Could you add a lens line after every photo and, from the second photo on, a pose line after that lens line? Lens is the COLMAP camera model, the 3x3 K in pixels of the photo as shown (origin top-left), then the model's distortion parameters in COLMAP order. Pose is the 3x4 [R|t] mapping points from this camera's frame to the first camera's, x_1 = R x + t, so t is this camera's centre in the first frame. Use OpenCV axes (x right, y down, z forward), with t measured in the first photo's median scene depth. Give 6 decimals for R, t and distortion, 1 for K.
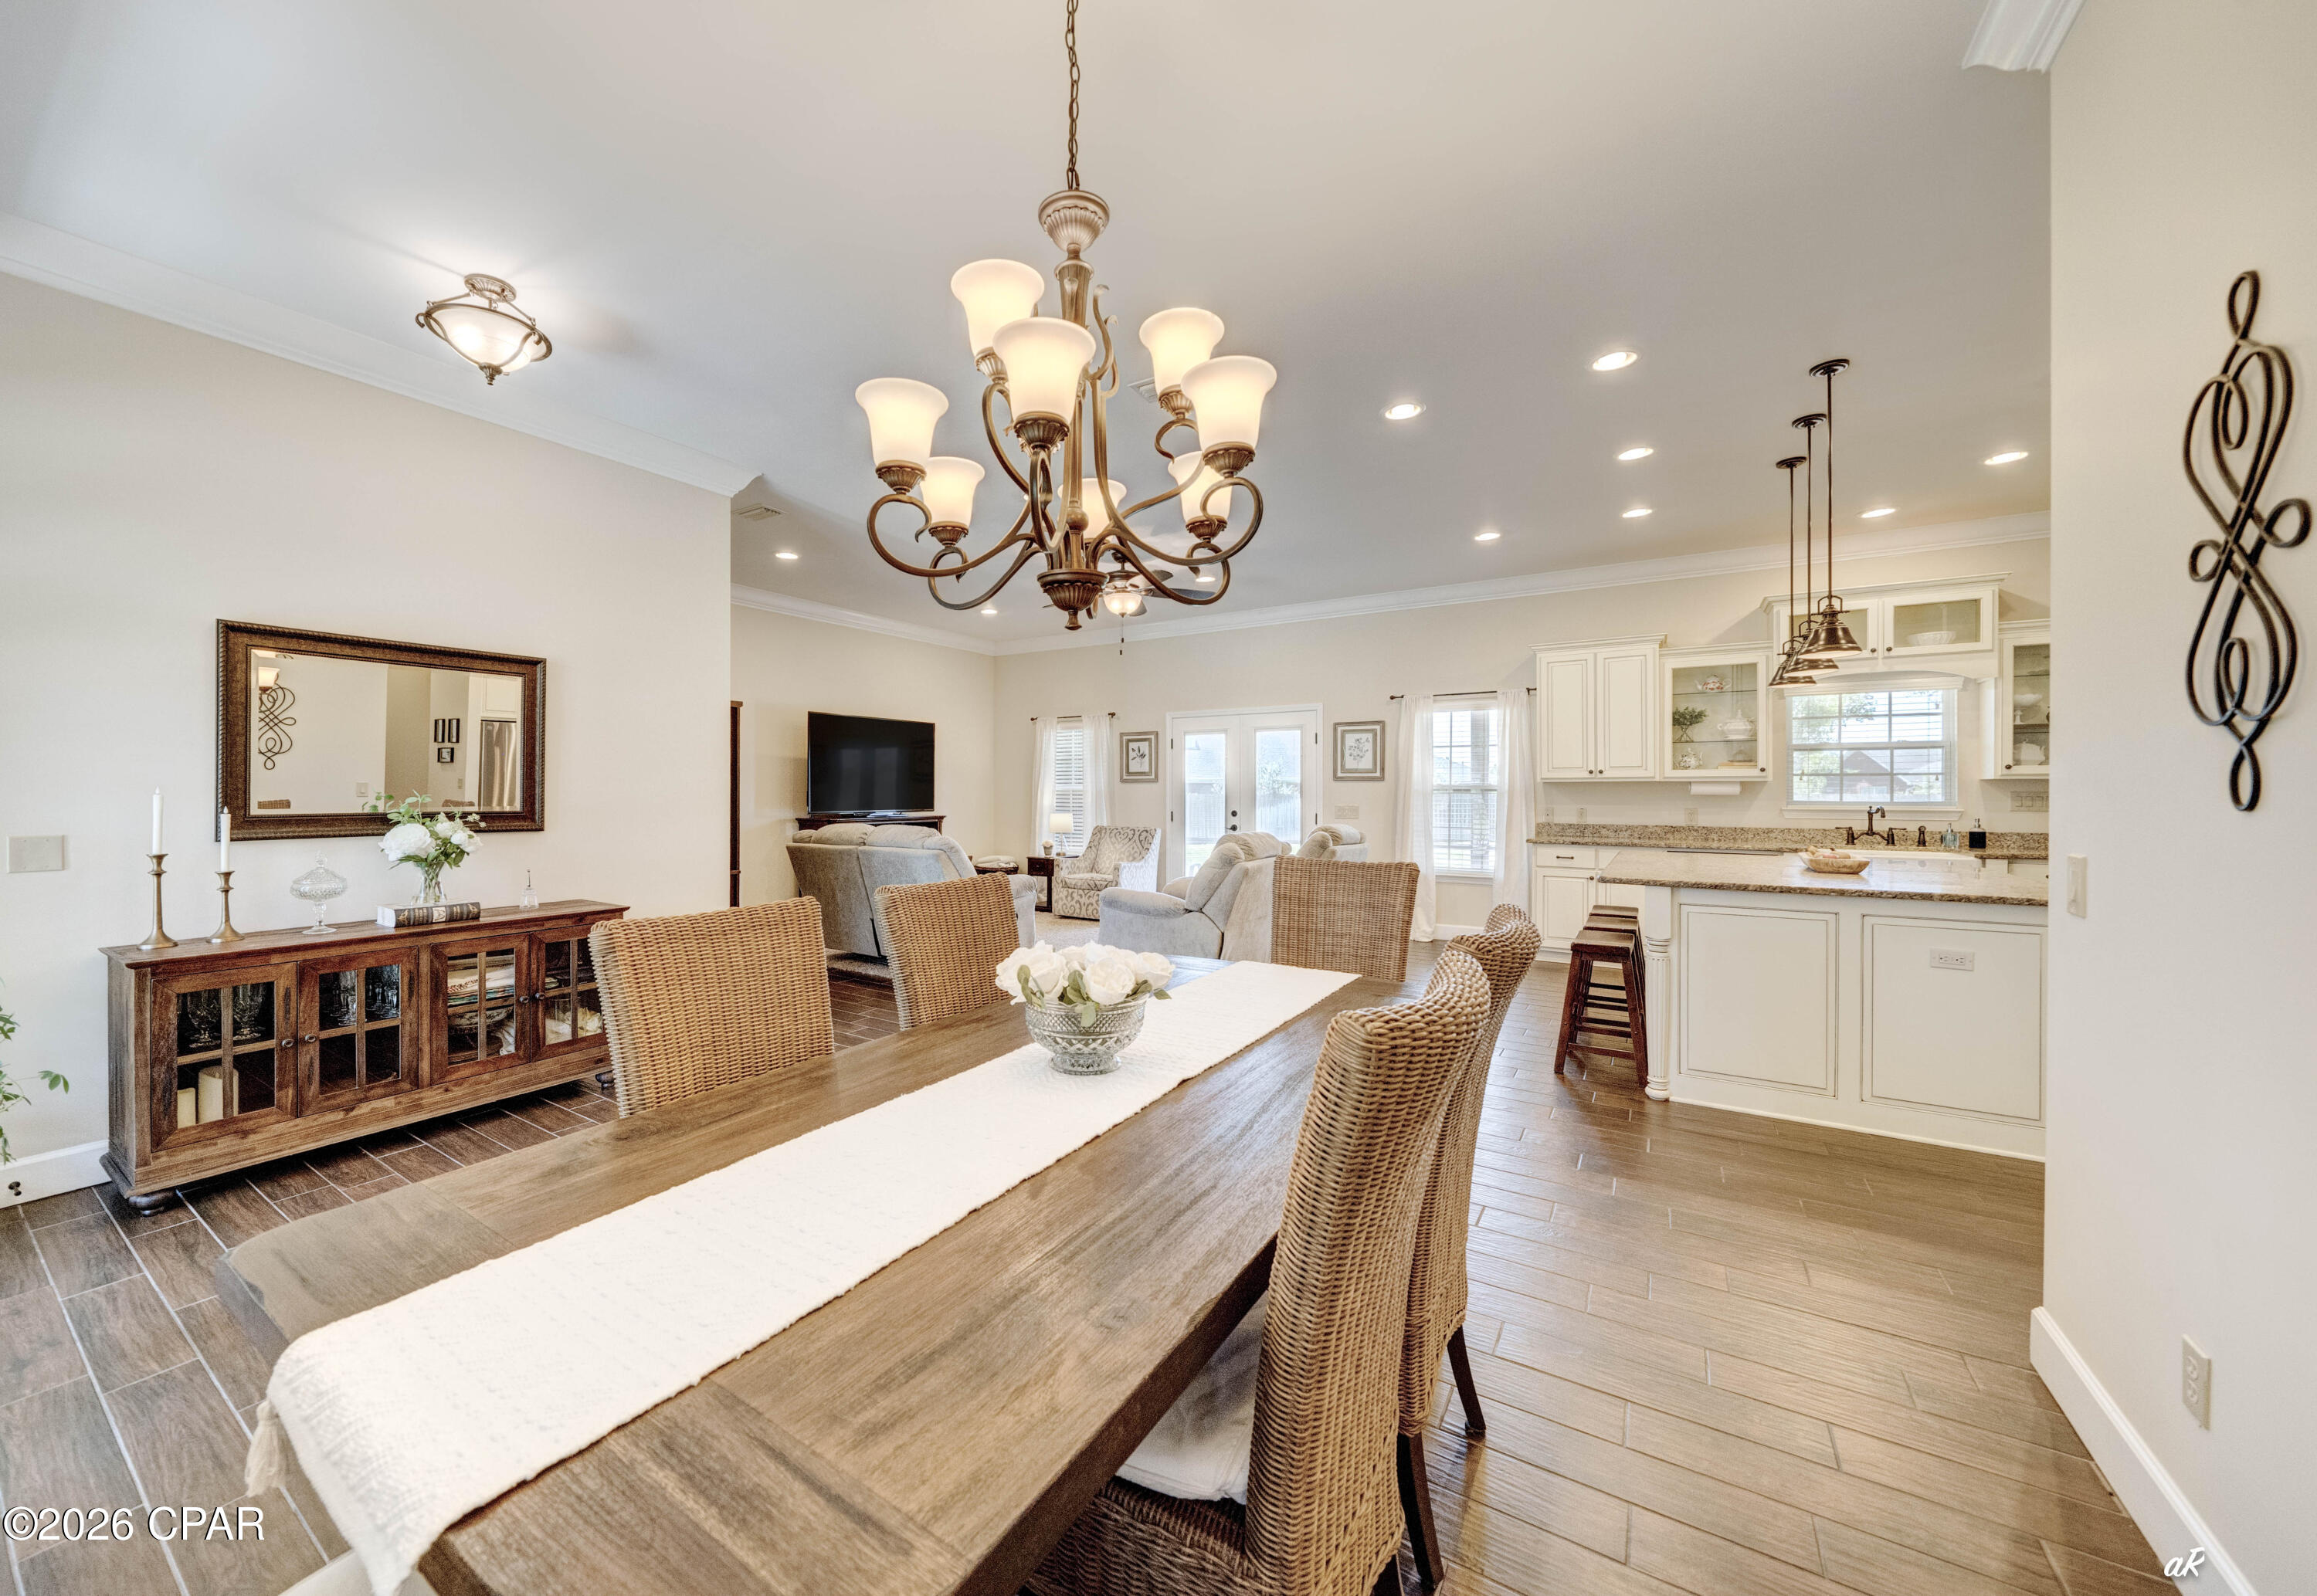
lens RADIAL K [[856.7, 0, 1072.7], [0, 856.7, 789.2], [0, 0, 1]] dist [-0.018309, -0.000036]
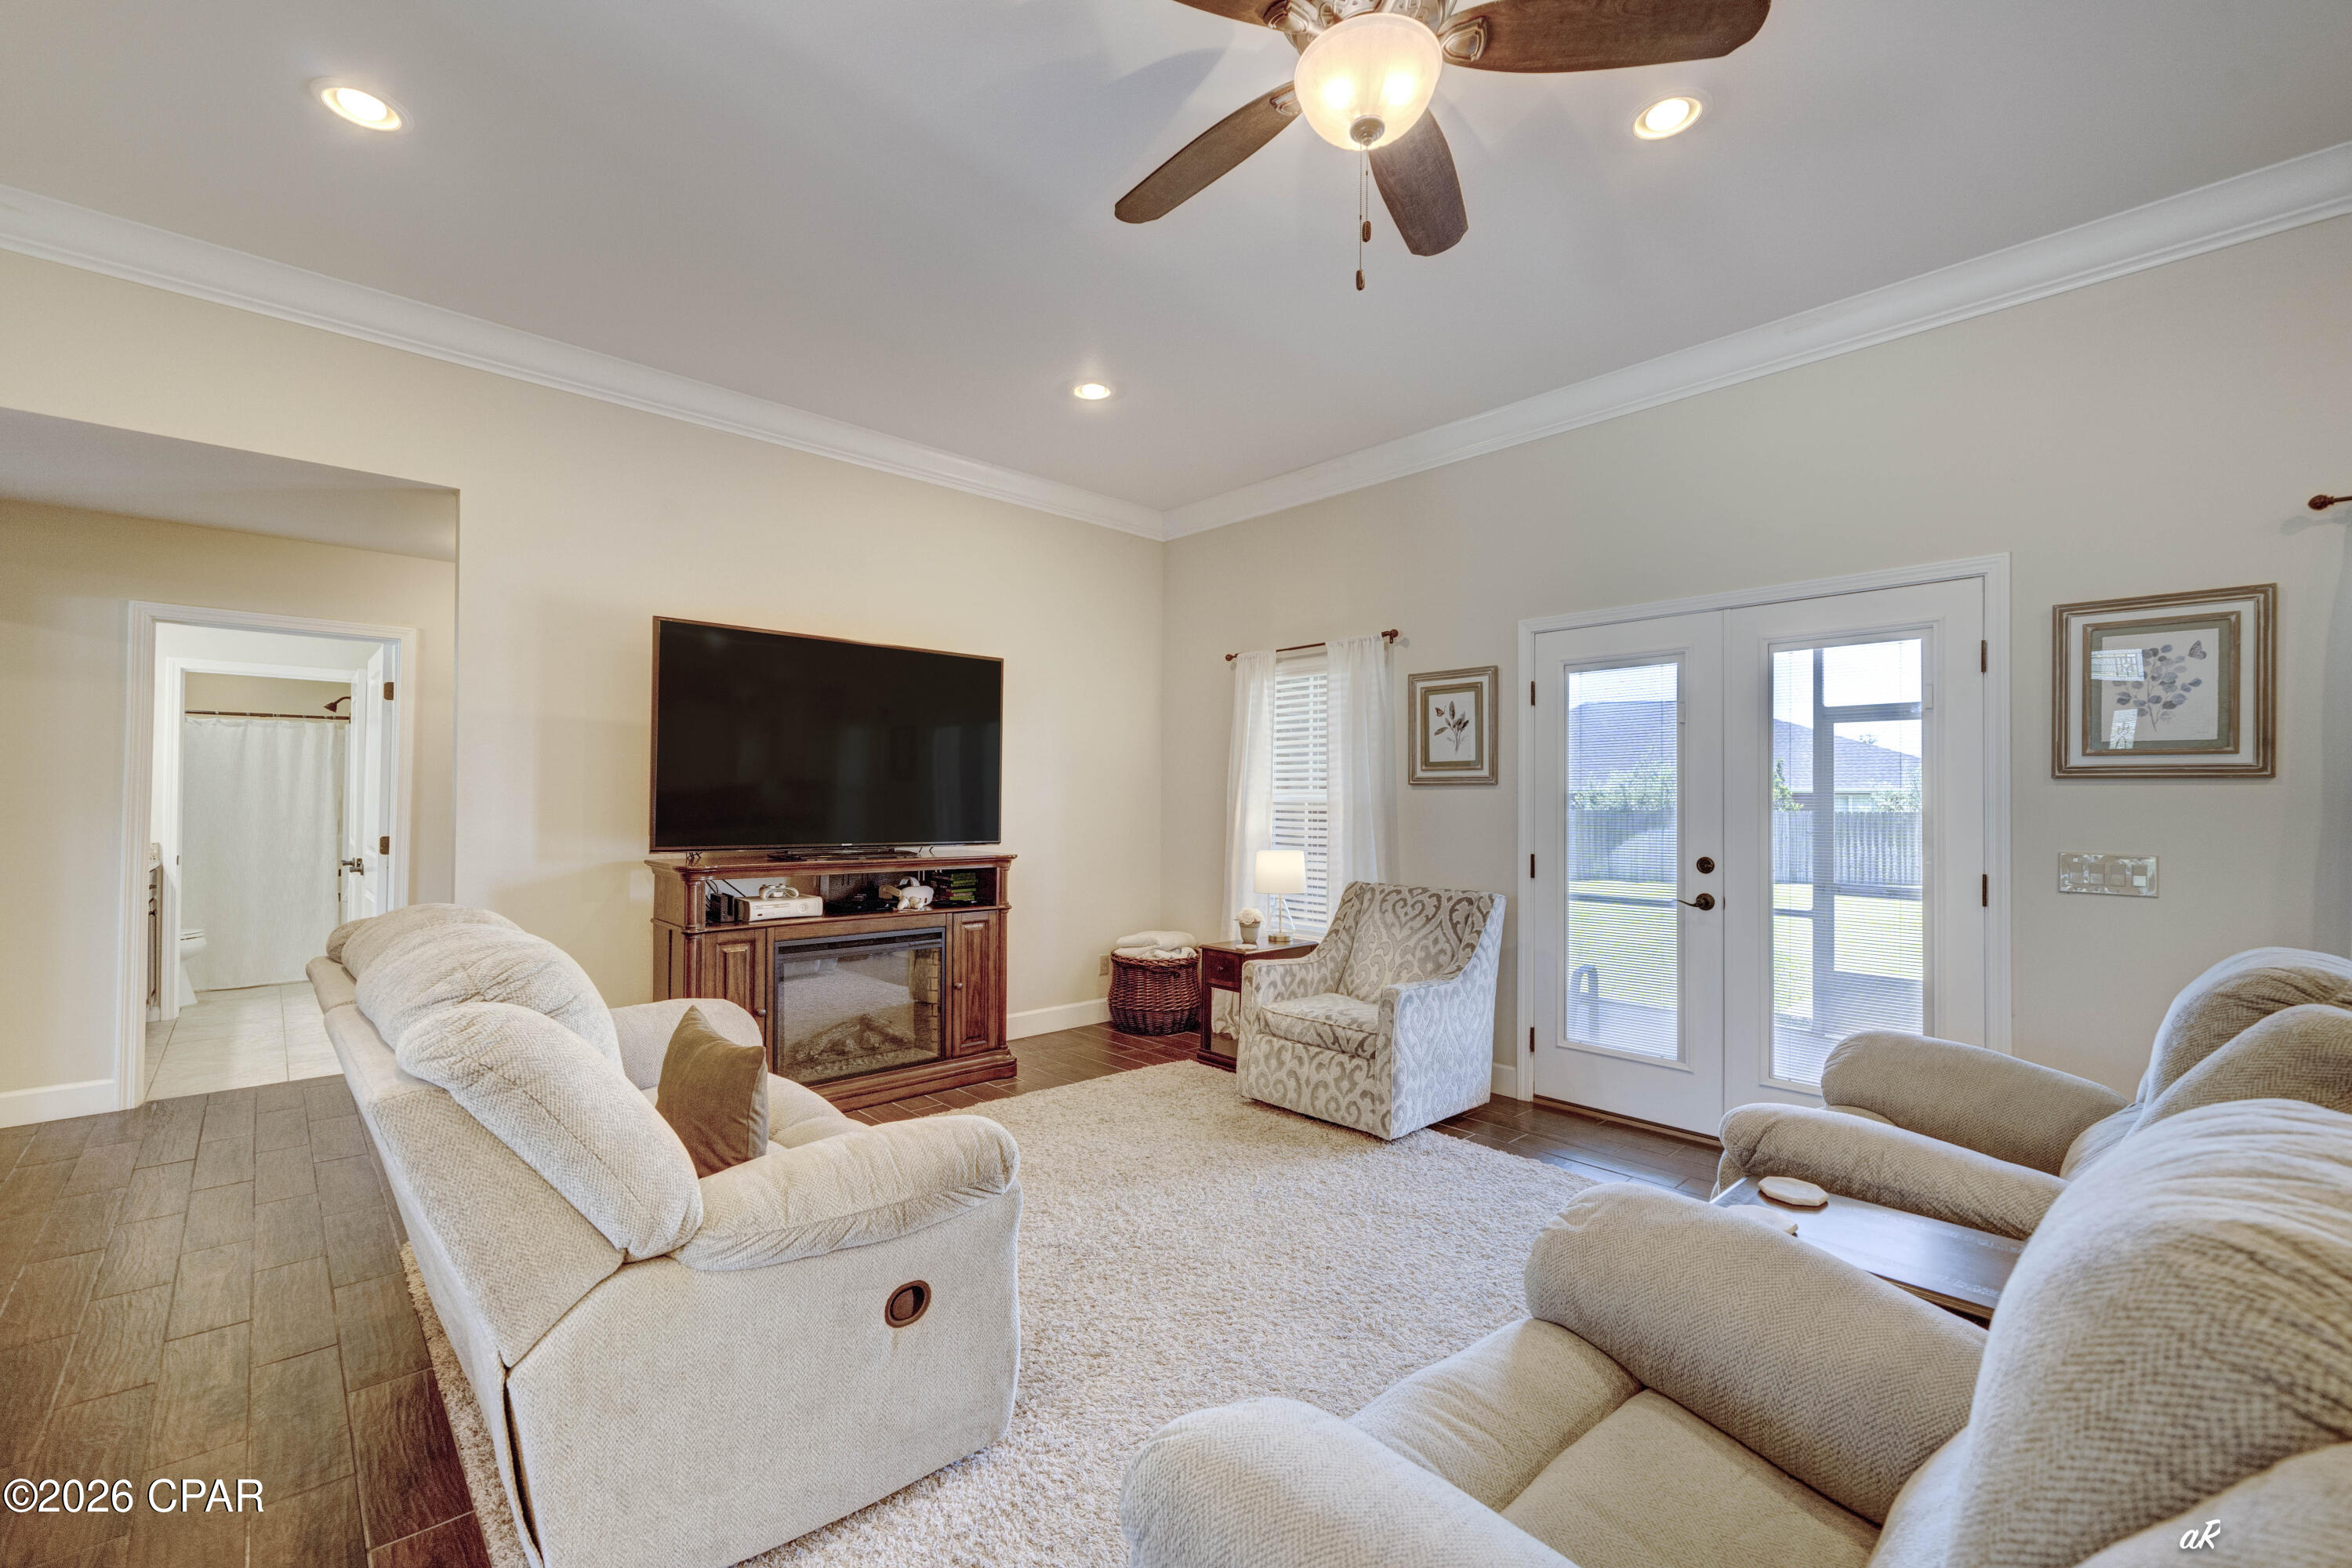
lens RADIAL K [[968.6, 0, 1167.7], [0, 968.6, 791.7], [0, 0, 1]] dist [-0.000526, -0.000425]
pose [[0.975197, 0.005397, -0.221274, 0.051418], [-0.007806, 0.999919, -0.010014, 0.001246], [0.221202, 0.011493, 0.975160, 0.551467]]
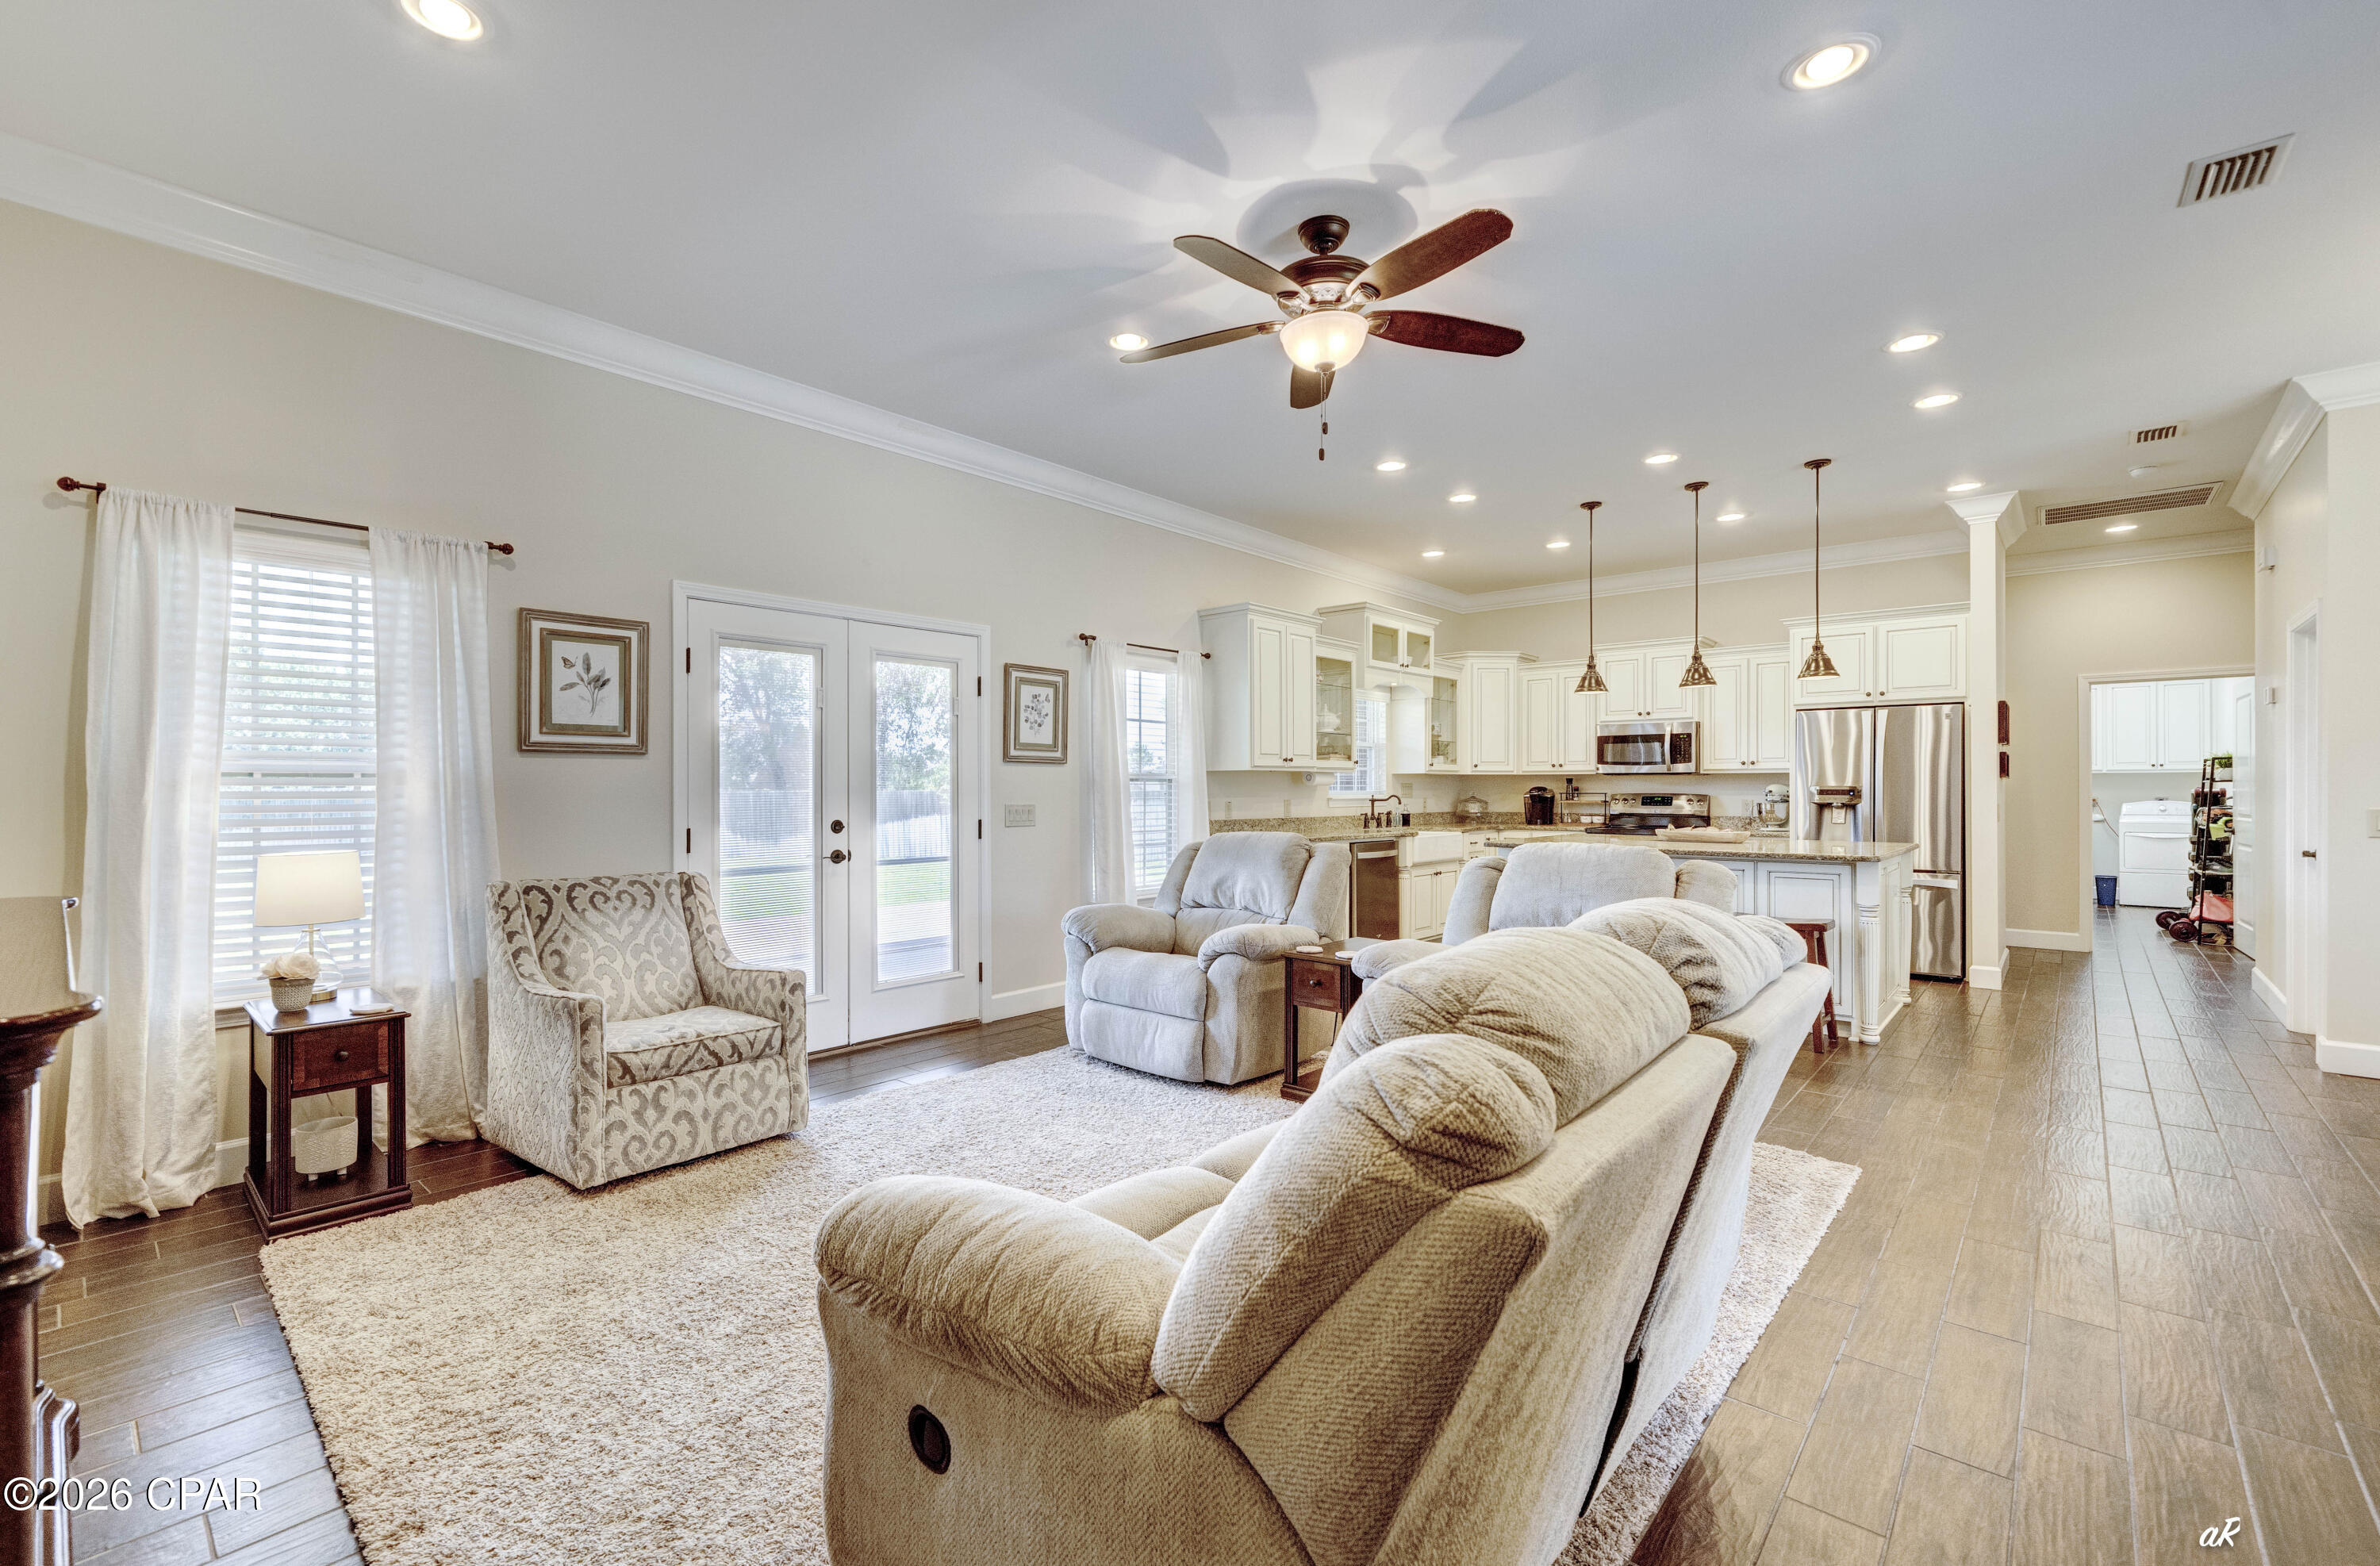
lens RADIAL K [[996.6, 0, 1190.0], [0, 996.6, 783.0], [0, 0, 1]] dist [0.000233, 0.000058]
pose [[0.131113, 0.001499, 0.991366, -0.347980], [-0.003892, 0.999992, -0.000997, 0.004236], [-0.991360, -0.003728, 0.131117, 0.779836]]
